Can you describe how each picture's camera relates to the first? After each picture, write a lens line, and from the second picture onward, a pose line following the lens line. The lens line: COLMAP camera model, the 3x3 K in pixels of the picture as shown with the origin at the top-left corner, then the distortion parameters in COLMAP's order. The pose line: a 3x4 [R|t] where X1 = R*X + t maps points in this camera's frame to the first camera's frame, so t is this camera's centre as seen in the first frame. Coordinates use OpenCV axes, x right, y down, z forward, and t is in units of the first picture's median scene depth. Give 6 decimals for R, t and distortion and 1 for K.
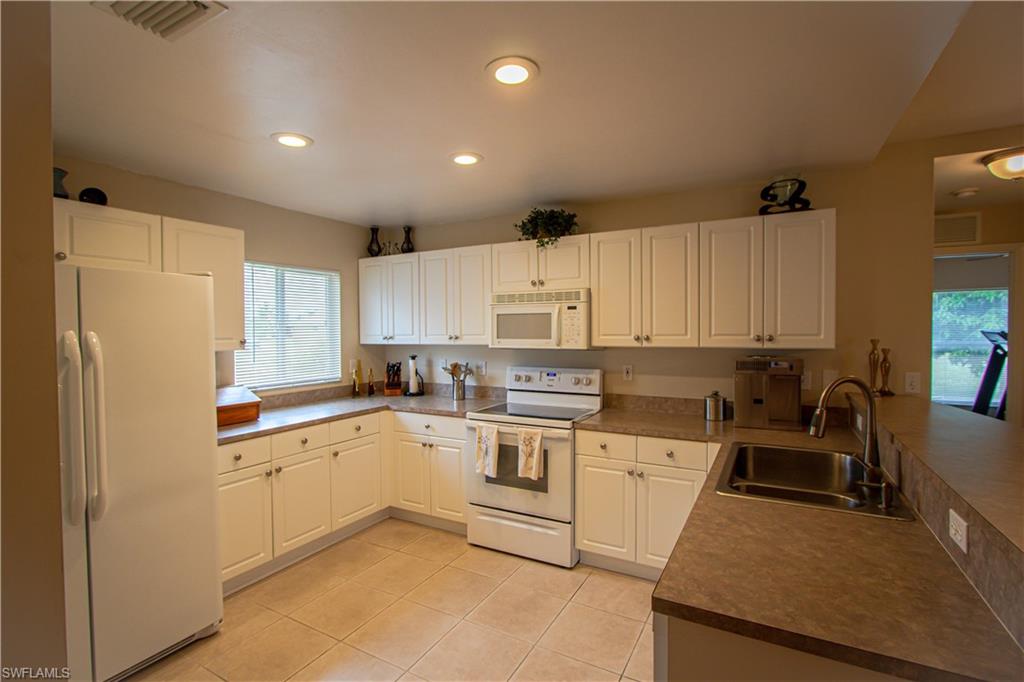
lens RADIAL K [[476.3, 0, 516.1], [0, 476.3, 338.6], [0, 0, 1]] dist [-0.013258, 0.001053]
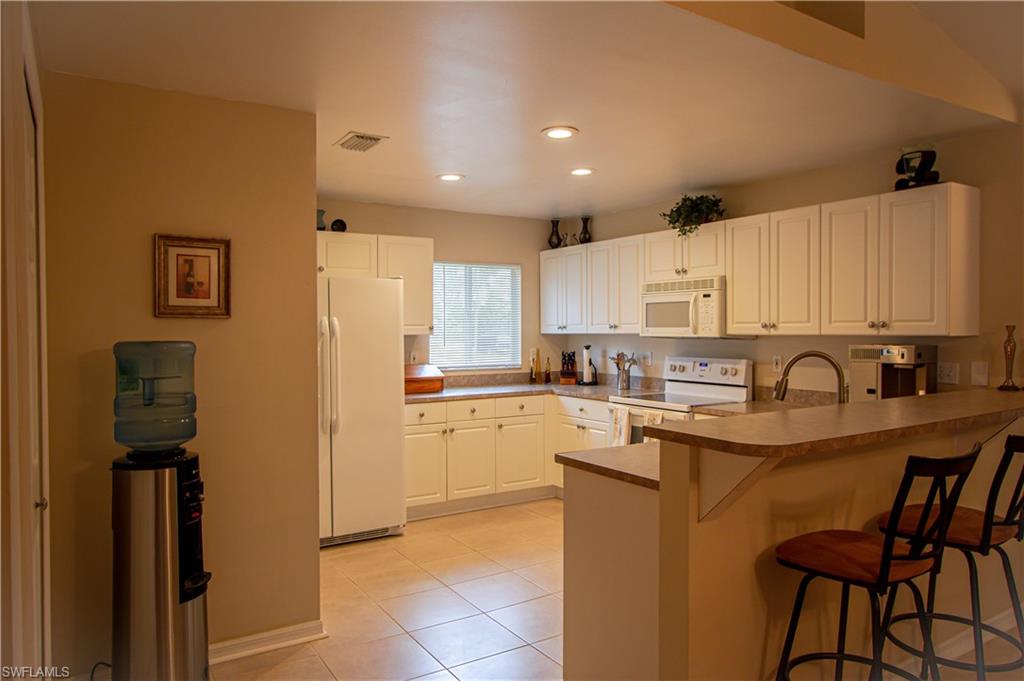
lens RADIAL K [[689.3, 0, 521.9], [0, 689.3, 337.8], [0, 0, 1]] dist [0.000194, 0.002657]
pose [[0.882390, 0.009757, -0.470417, 0.447159], [-0.011720, 0.999931, -0.001245, 0.029411], [0.470372, 0.006612, 0.882443, -0.449361]]
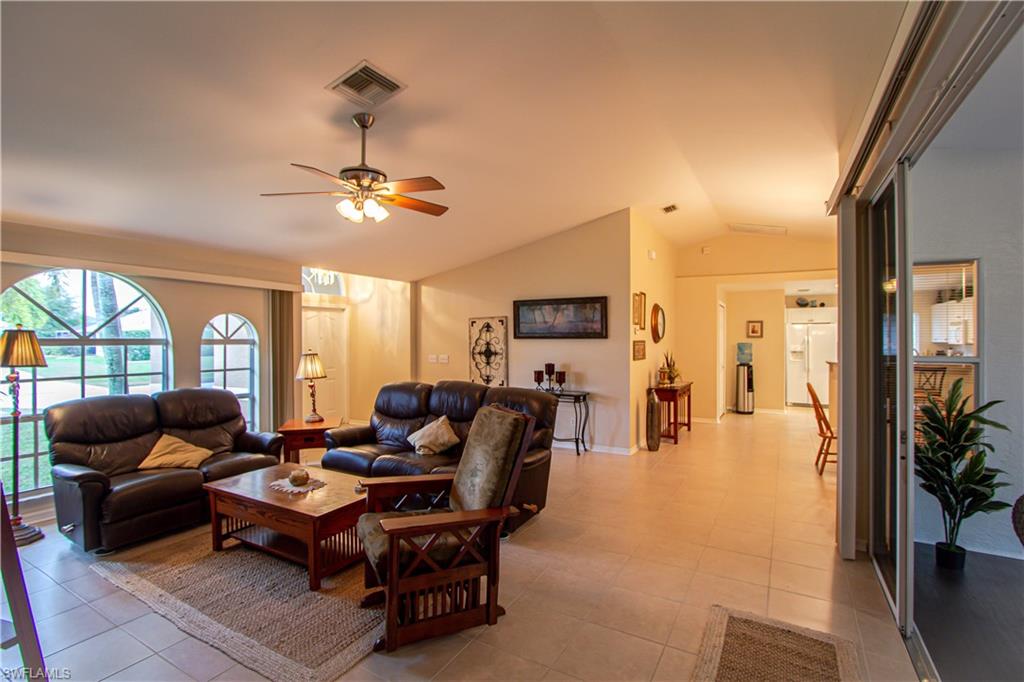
lens RADIAL K [[476.3, 0, 527.9], [0, 476.3, 333.8], [0, 0, 1]] dist [-0.013258, 0.001053]
pose [[0.013591, -0.002131, -0.999905, 2.508908], [-0.017635, 0.999842, -0.002370, 0.014128], [0.999752, 0.017666, 0.013551, -1.279043]]
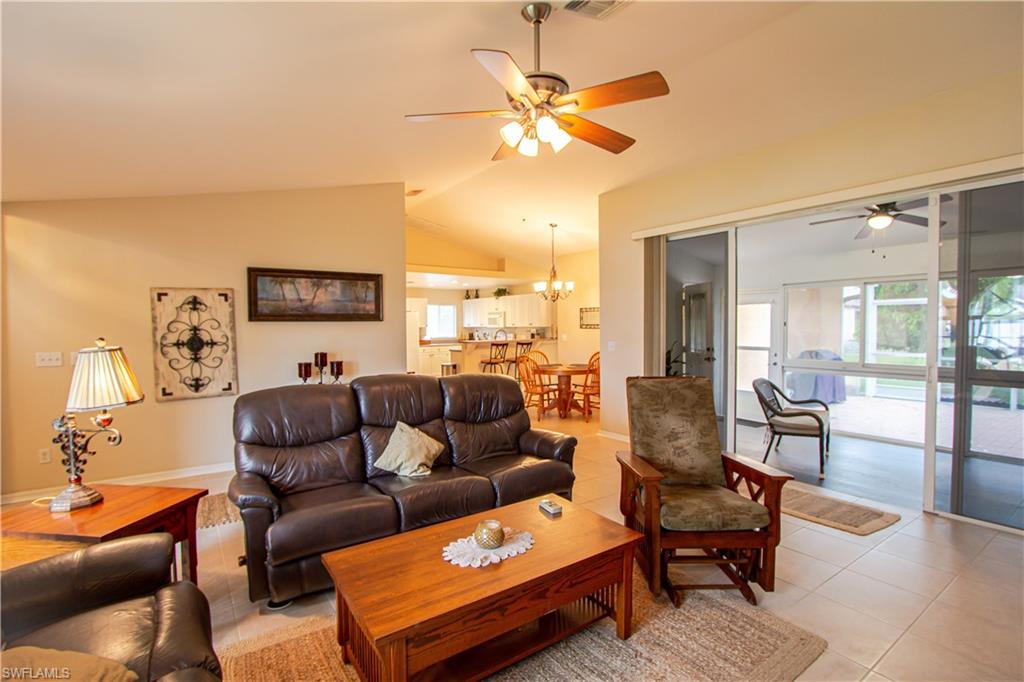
lens RADIAL K [[476.3, 0, 501.8], [0, 476.3, 339.6], [0, 0, 1]] dist [-0.013258, 0.001053]
pose [[0.888872, 0.014209, -0.457935, 1.789040], [-0.008098, 0.999850, 0.015305, 0.059245], [0.458084, -0.009896, 0.888854, -2.252050]]
